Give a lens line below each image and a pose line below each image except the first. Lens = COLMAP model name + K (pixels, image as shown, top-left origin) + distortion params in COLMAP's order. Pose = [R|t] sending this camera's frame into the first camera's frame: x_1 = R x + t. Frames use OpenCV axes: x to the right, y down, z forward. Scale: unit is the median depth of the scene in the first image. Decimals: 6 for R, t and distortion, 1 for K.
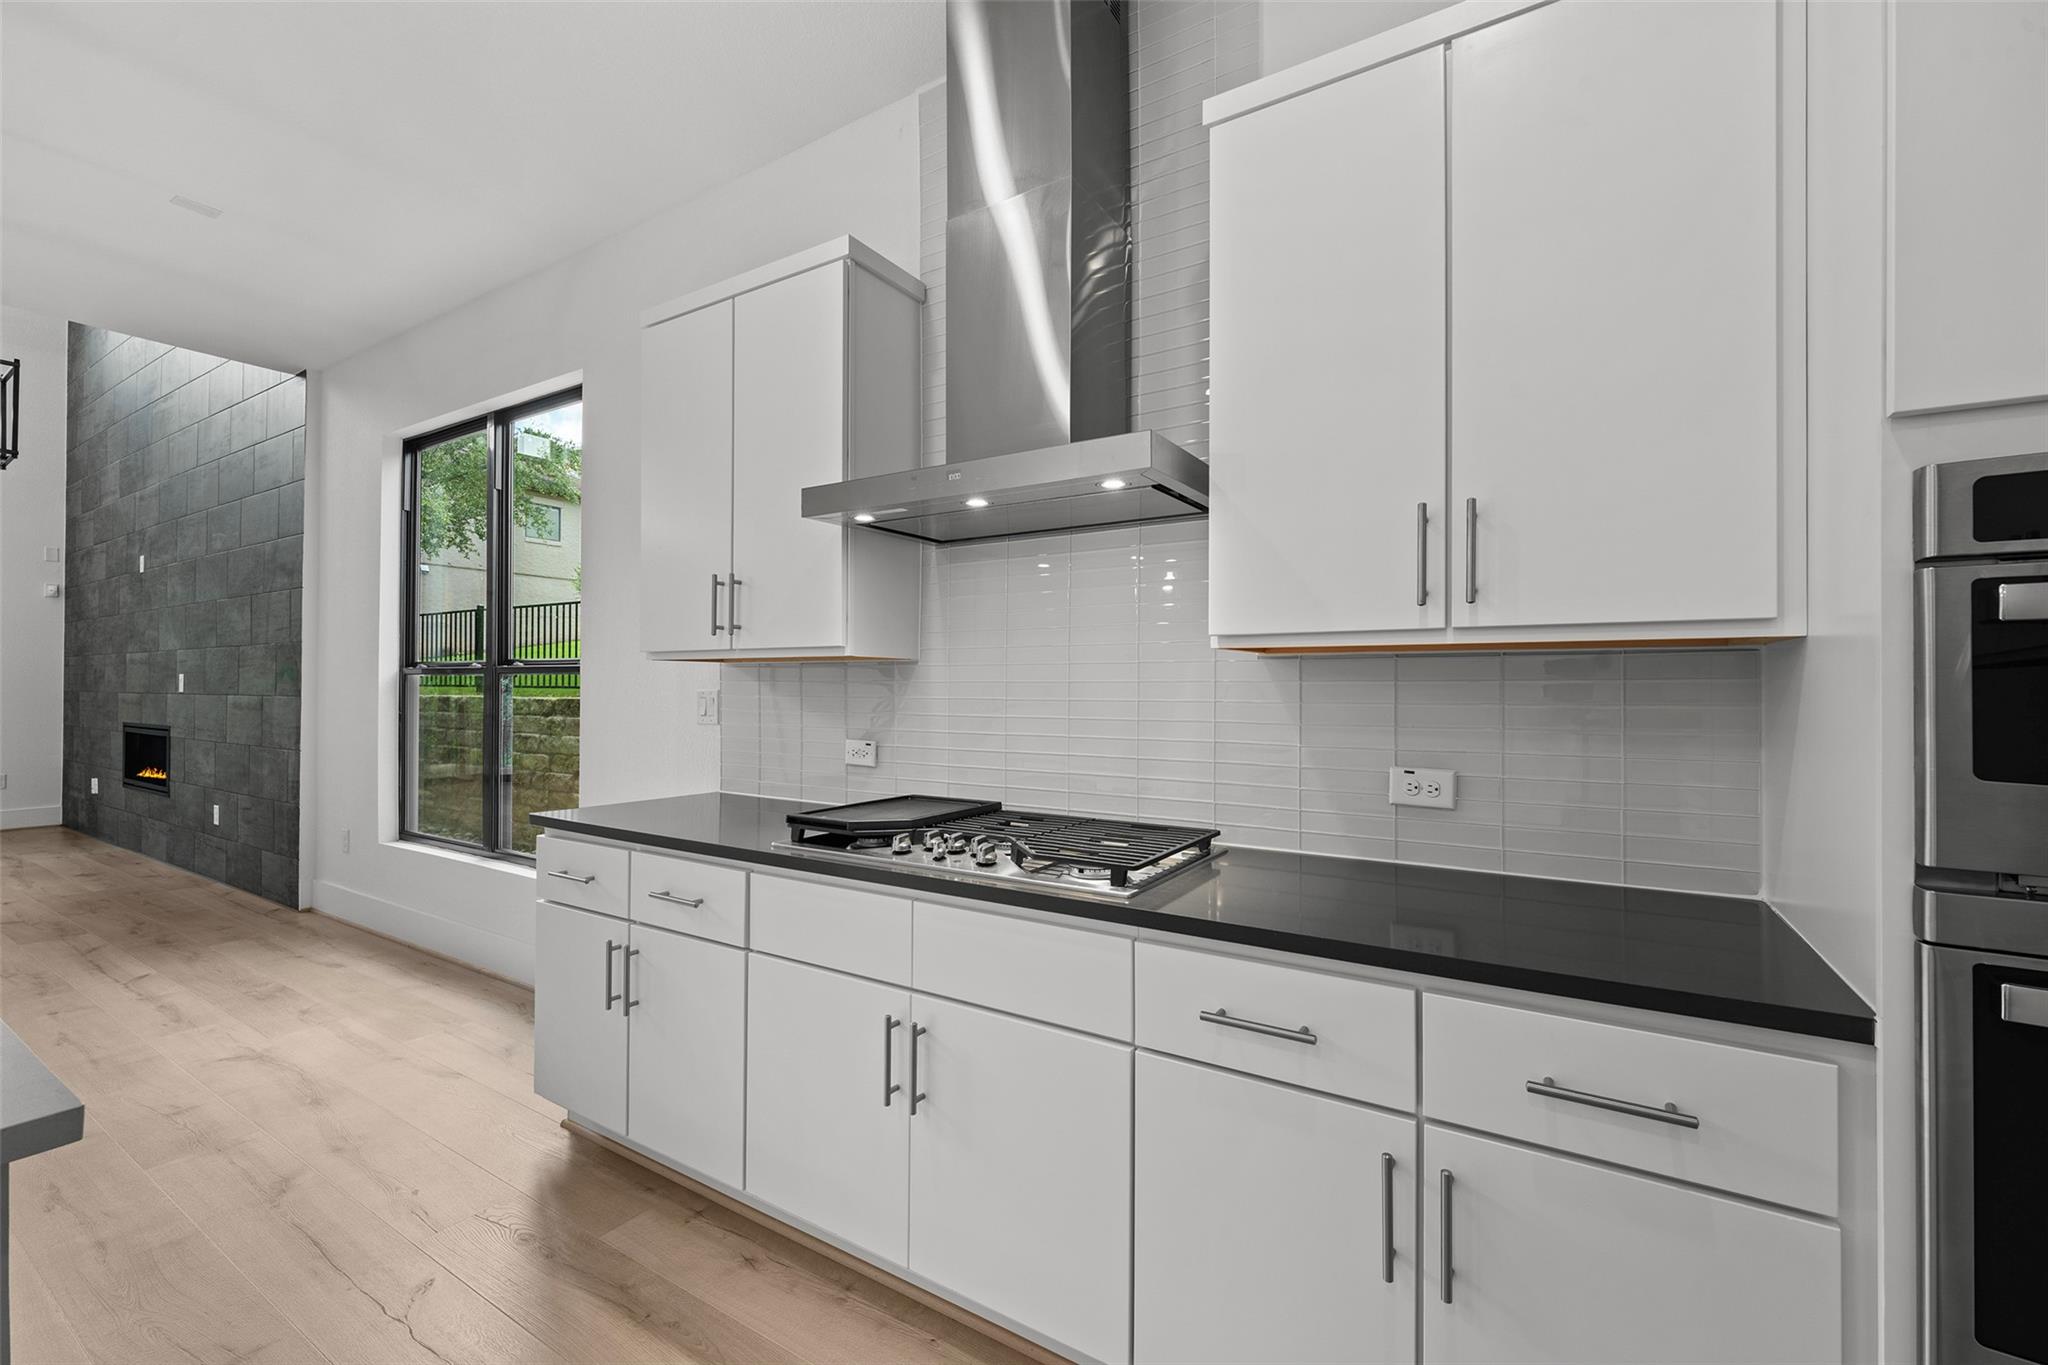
lens RADIAL K [[843.7, 0, 1031.4], [0, 843.7, 677.5], [0, 0, 1]] dist [0.004085, -0.002150]
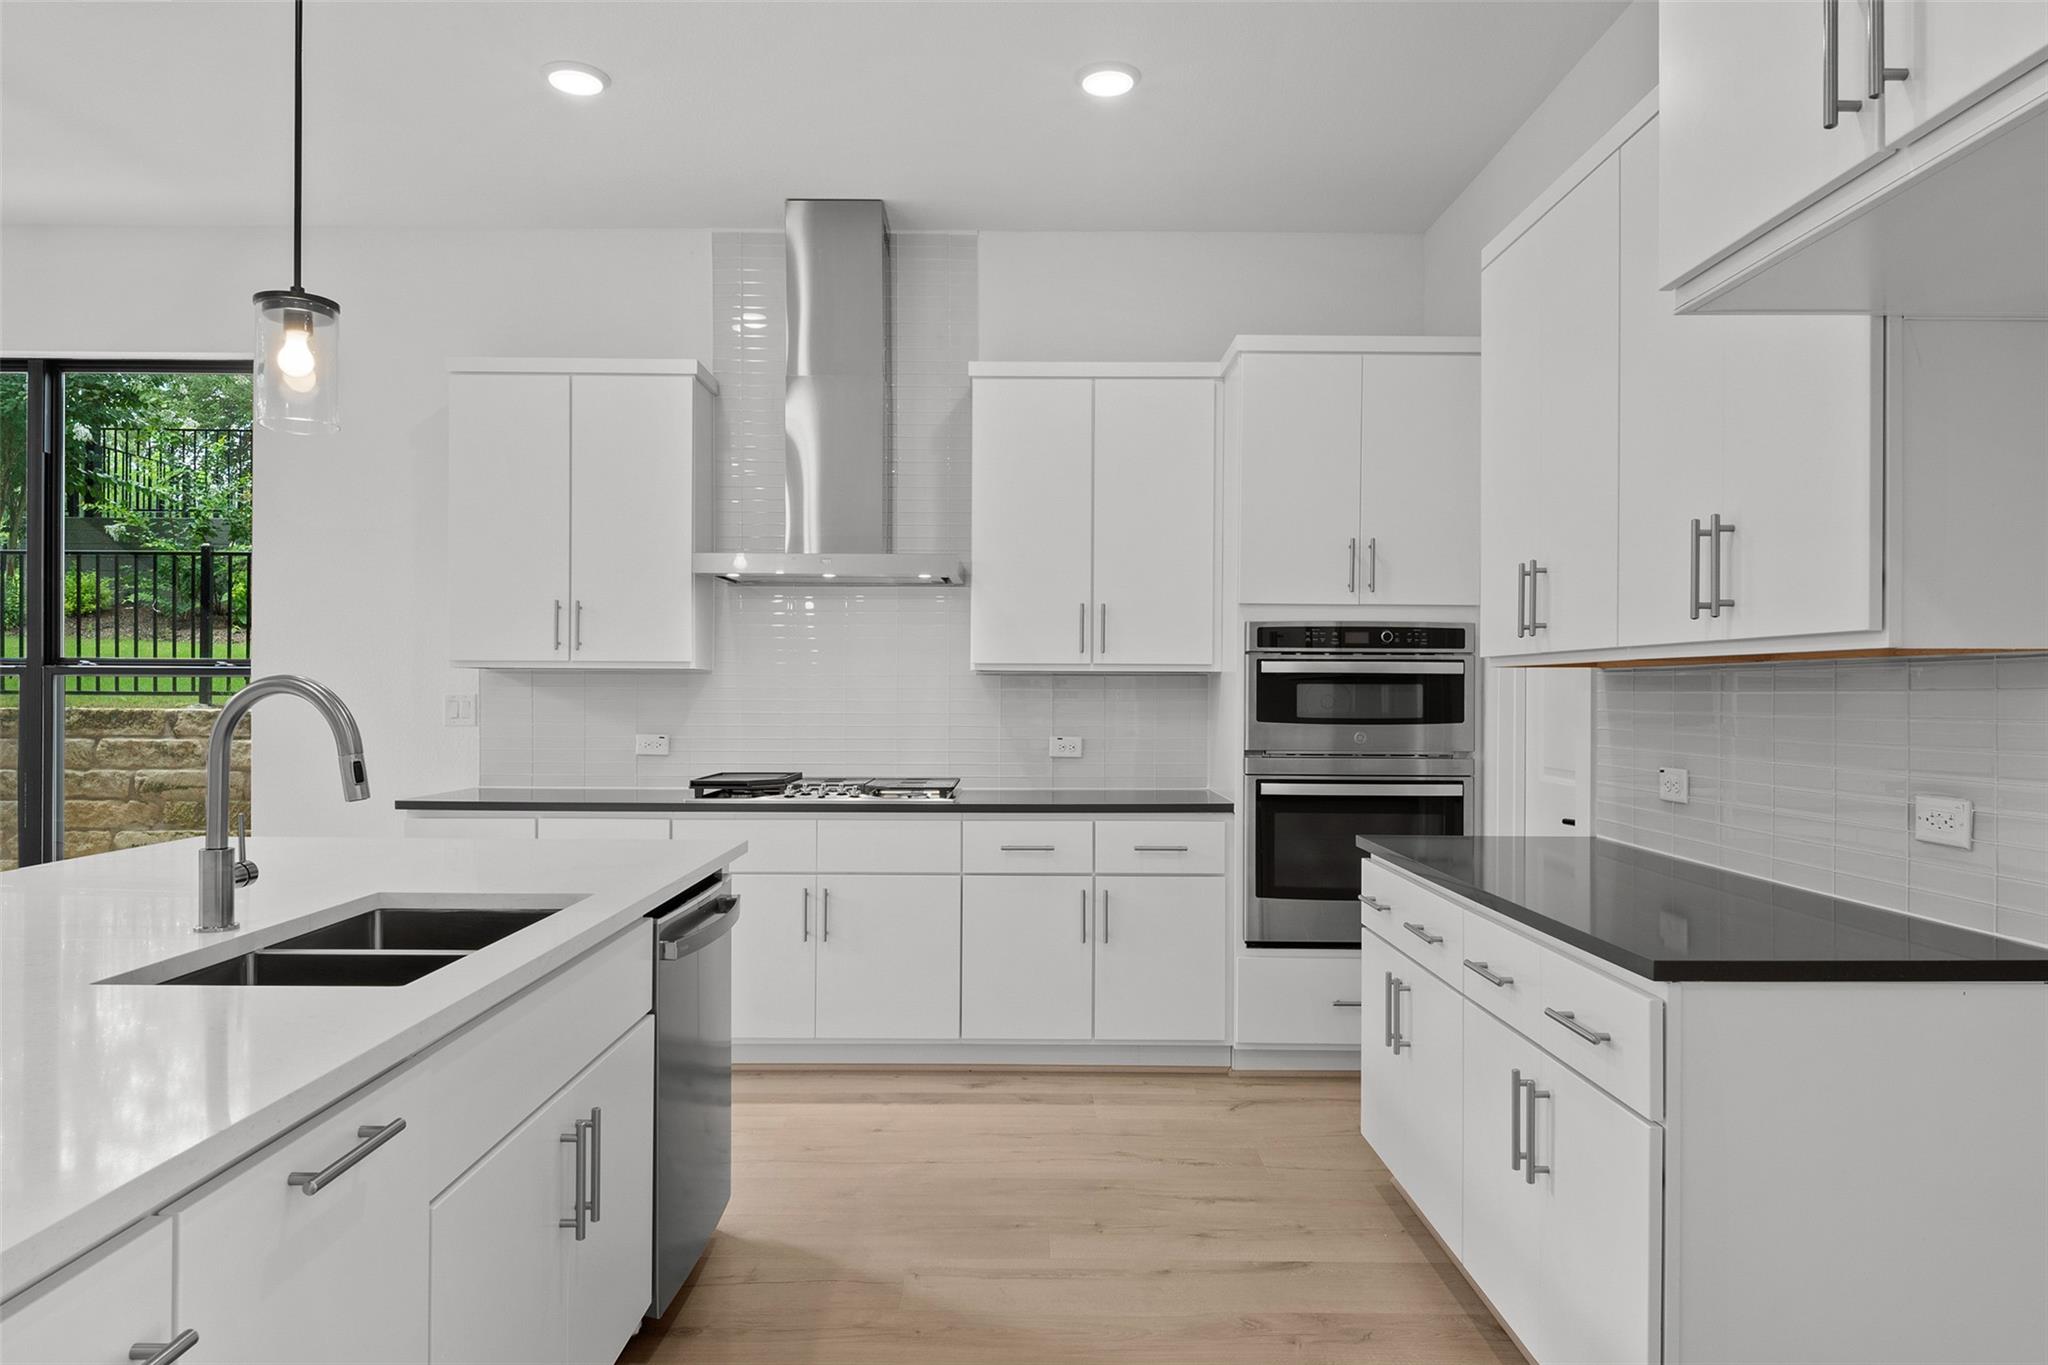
lens RADIAL K [[1268.6, 0, 1018.8], [0, 1268.6, 687.7], [0, 0, 1]] dist [0.009881, -0.006444]
pose [[0.849470, 0.001822, 0.527633, -0.966038], [-0.007302, 0.999939, 0.008303, -0.018456], [-0.527586, -0.010906, 0.849432, -1.152065]]
